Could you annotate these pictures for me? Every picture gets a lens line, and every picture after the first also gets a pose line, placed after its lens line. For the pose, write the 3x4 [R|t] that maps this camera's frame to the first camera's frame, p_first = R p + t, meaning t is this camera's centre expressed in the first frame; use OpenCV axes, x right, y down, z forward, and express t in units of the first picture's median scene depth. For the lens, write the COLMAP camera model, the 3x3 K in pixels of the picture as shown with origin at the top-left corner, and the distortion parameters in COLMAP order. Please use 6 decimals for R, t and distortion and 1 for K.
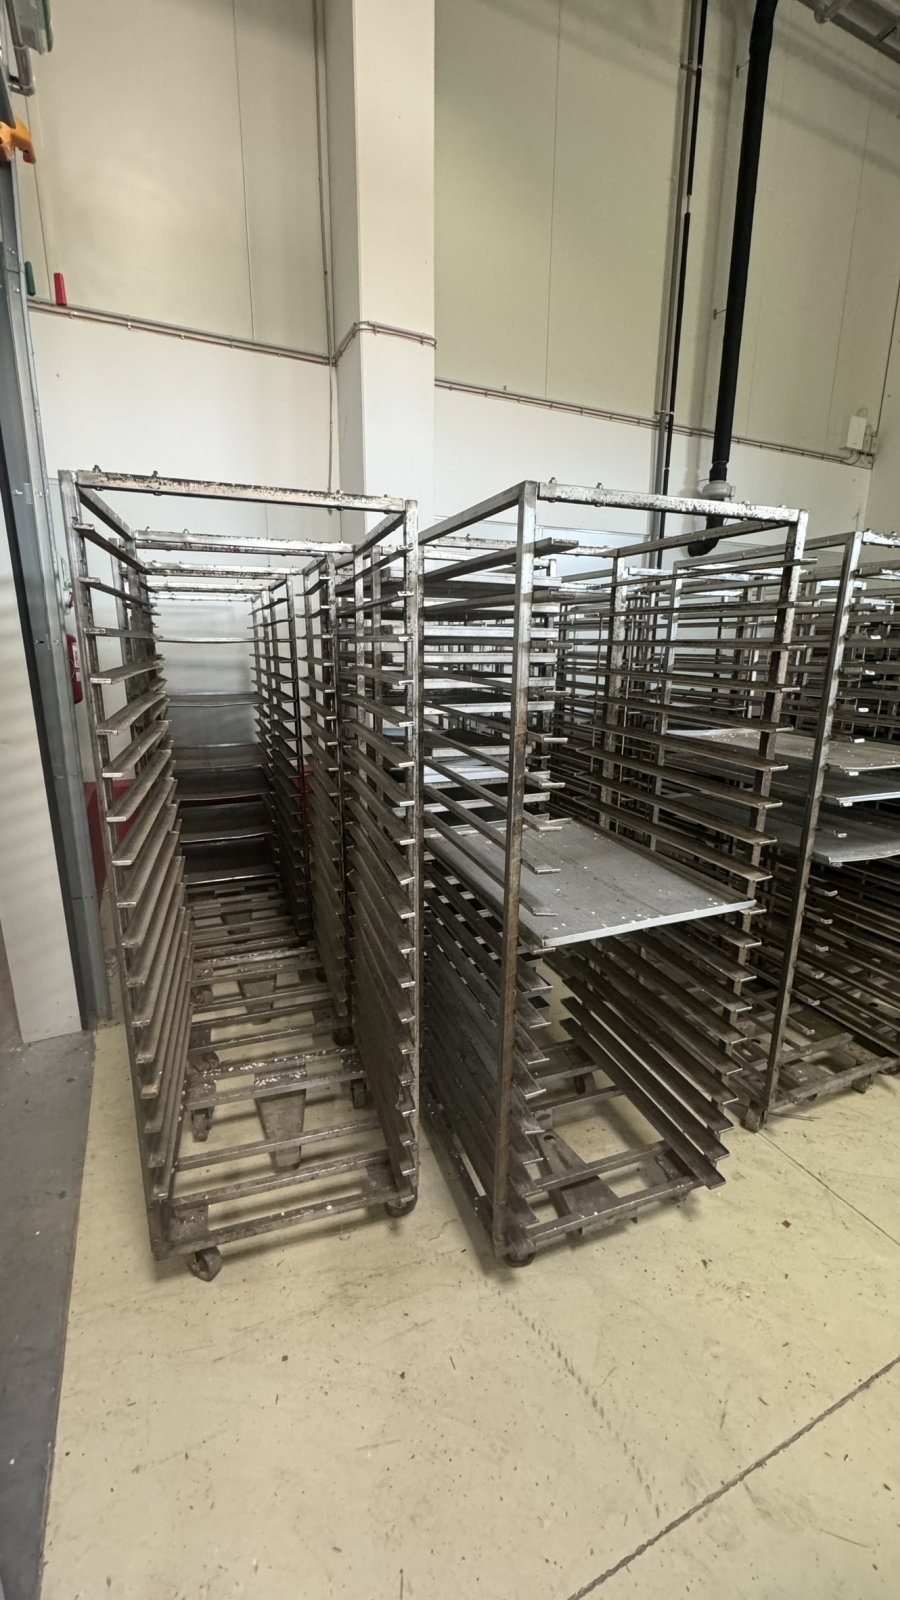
lens RADIAL K [[638.7, 0, 451.5], [0, 638.7, 809.9], [0, 0, 1]] dist [0.001337, -0.000300]
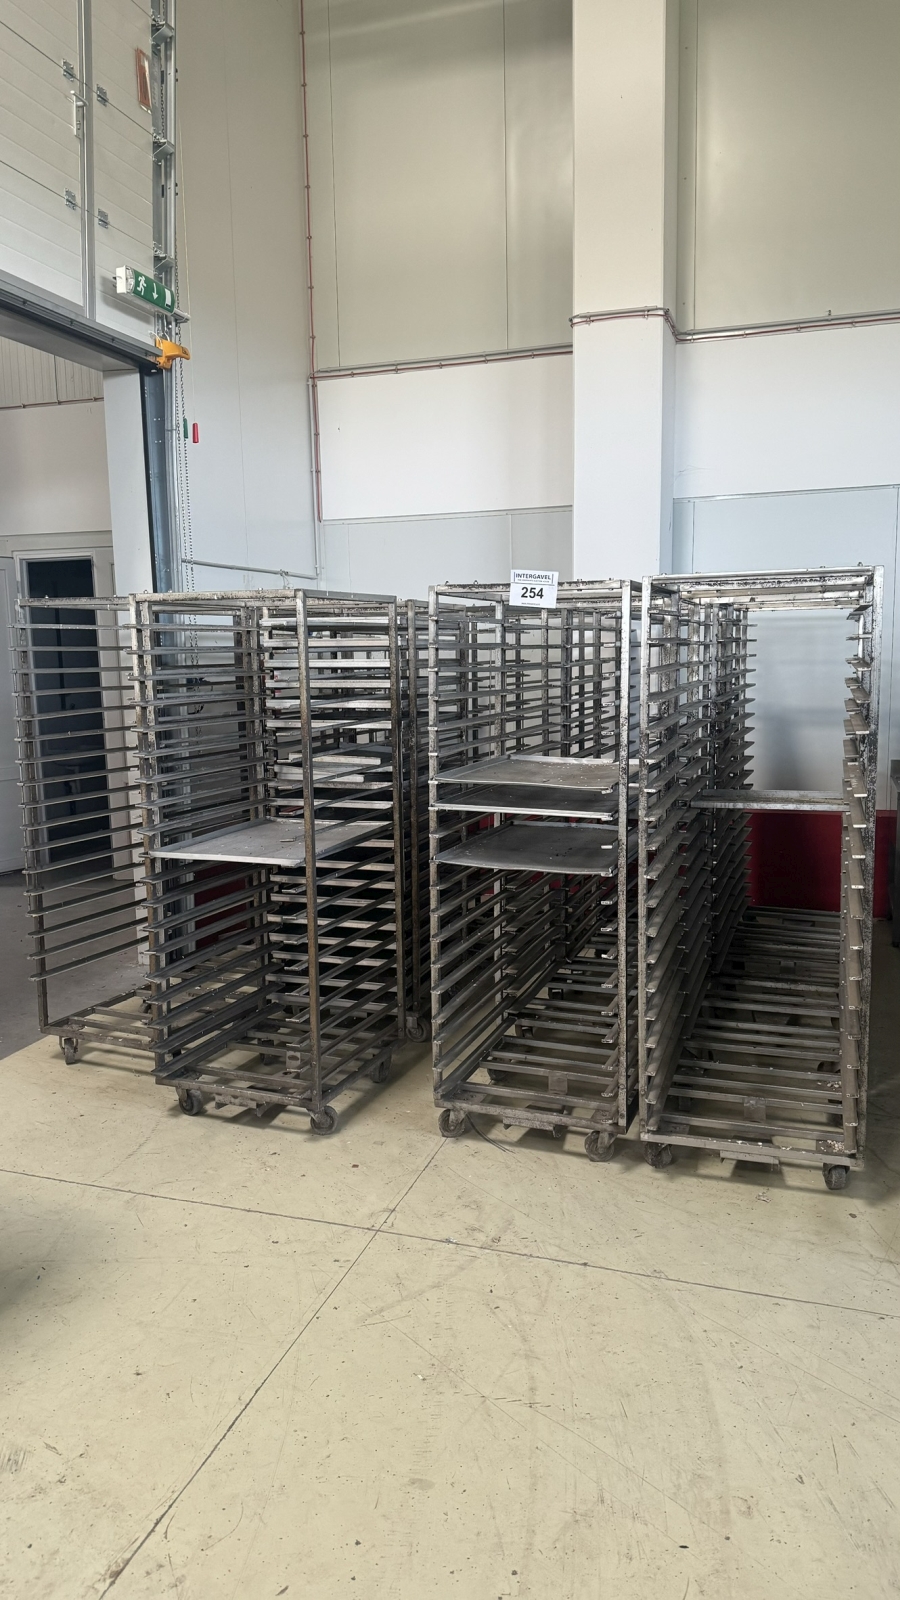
lens RADIAL K [[1140.8, 0, 450.6], [0, 1140.8, 800.4], [0, 0, 1]] dist [0.064111, -0.090550]
pose [[0.723722, 0.069907, -0.686542, 1.799582], [-0.147484, 0.987539, -0.054914, 0.075003], [0.674148, 0.140996, 0.725013, -0.430575]]
